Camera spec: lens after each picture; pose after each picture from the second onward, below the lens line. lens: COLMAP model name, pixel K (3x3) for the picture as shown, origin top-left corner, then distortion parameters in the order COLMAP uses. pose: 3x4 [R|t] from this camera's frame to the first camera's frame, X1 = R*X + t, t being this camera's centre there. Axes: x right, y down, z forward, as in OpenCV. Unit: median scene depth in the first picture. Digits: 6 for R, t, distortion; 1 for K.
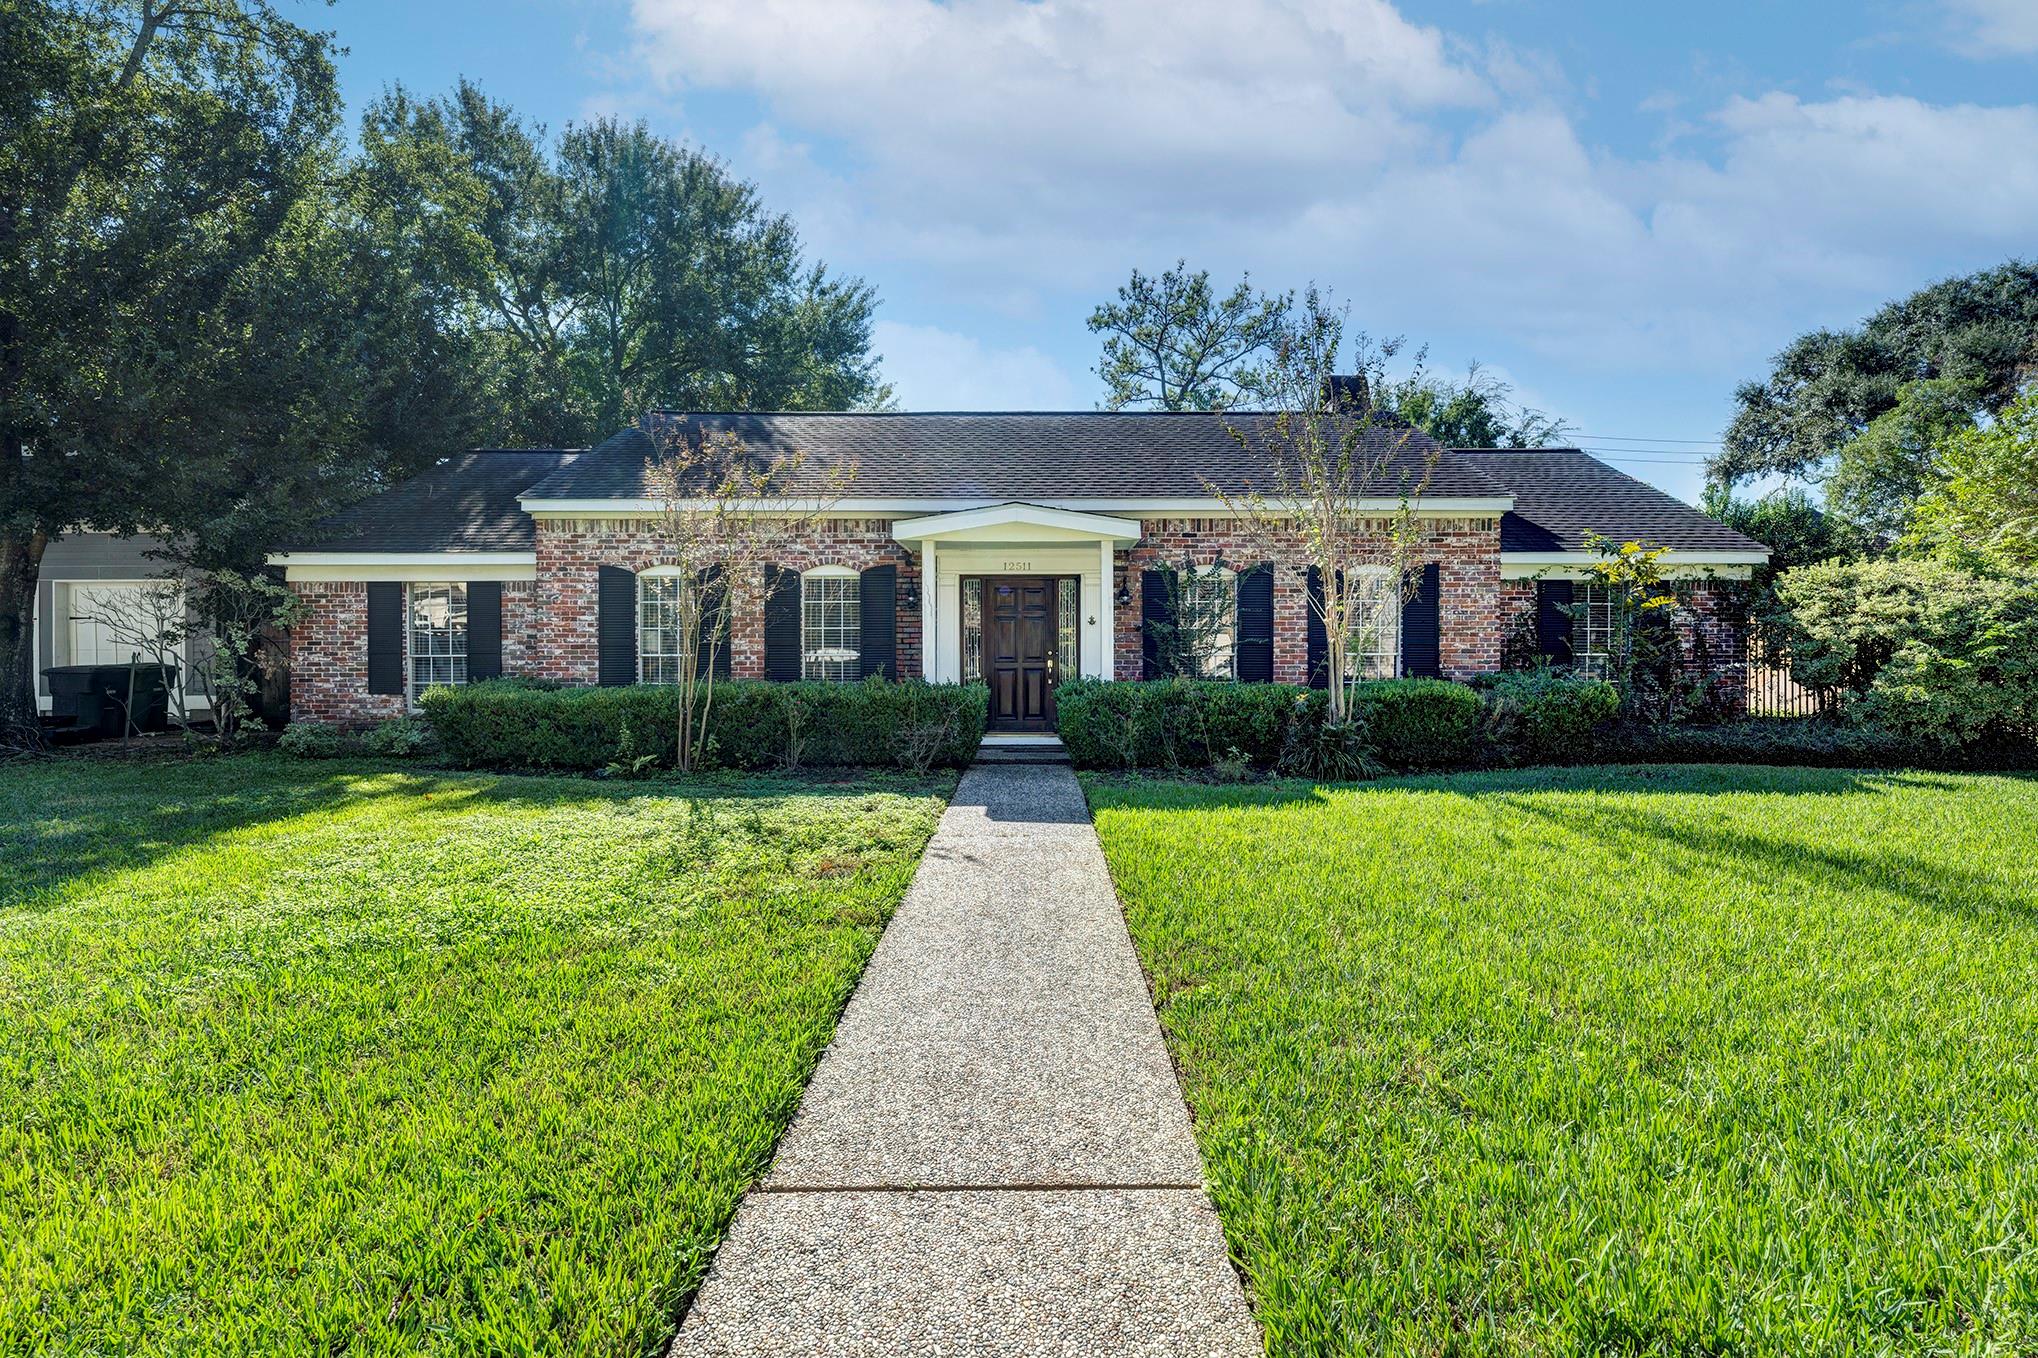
lens RADIAL K [[982.0, 0, 1020.0], [0, 982.0, 661.9], [0, 0, 1]] dist [-0.002649, 0.000413]
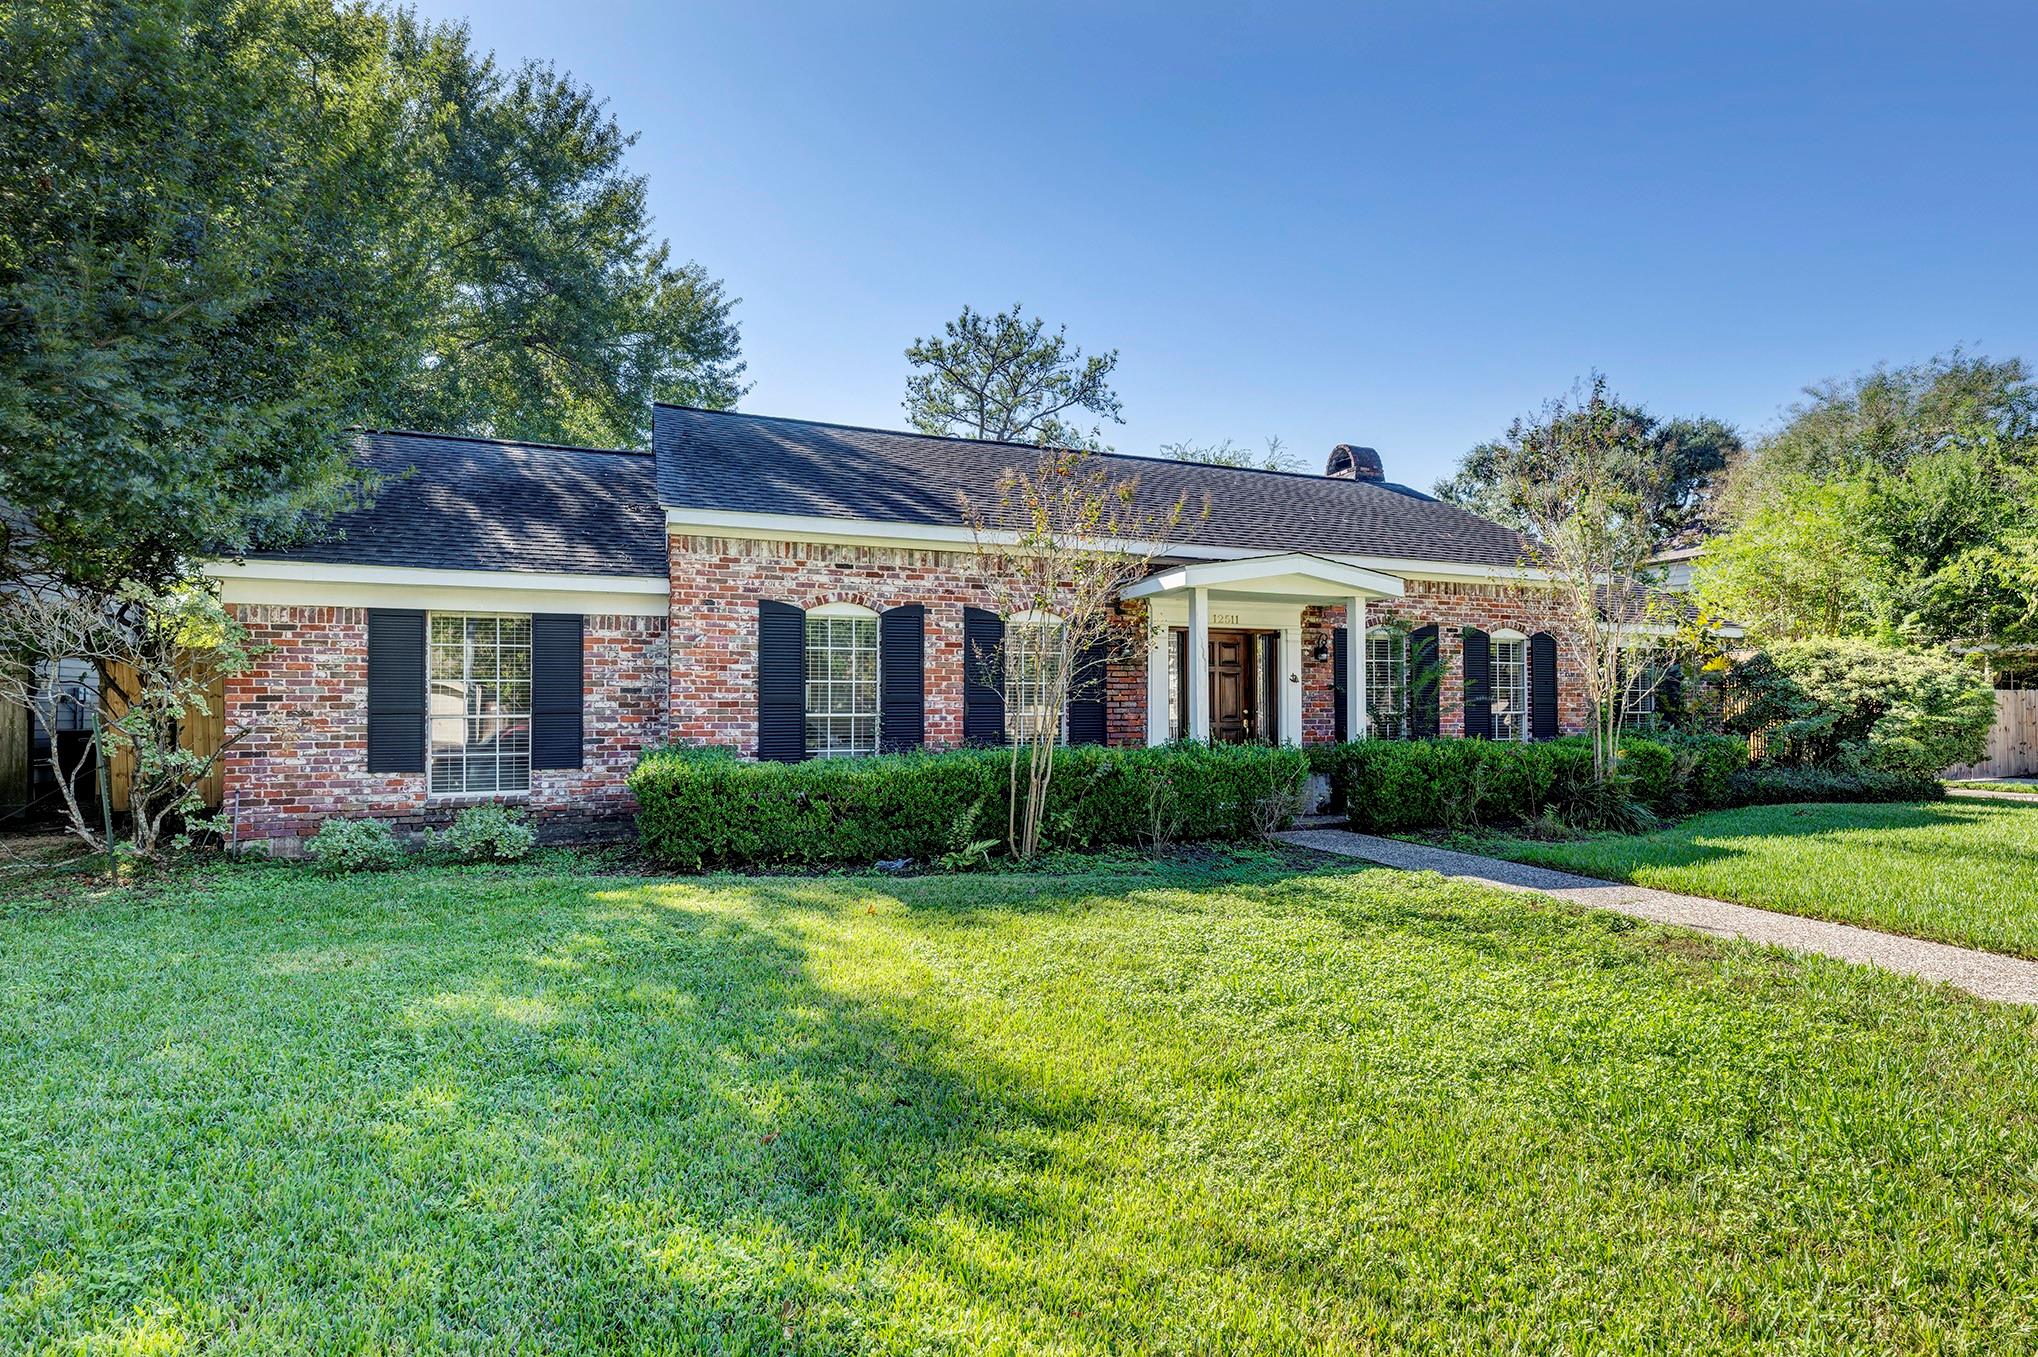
lens RADIAL K [[1024.5, 0, 1019.9], [0, 1024.5, 696.4], [0, 0, 1]] dist [0.001290, -0.000128]
pose [[0.919831, 0.004513, 0.392288, -0.555163], [0.002962, 0.999825, -0.018447, -0.006283], [-0.392303, 0.018130, 0.919657, 0.176662]]
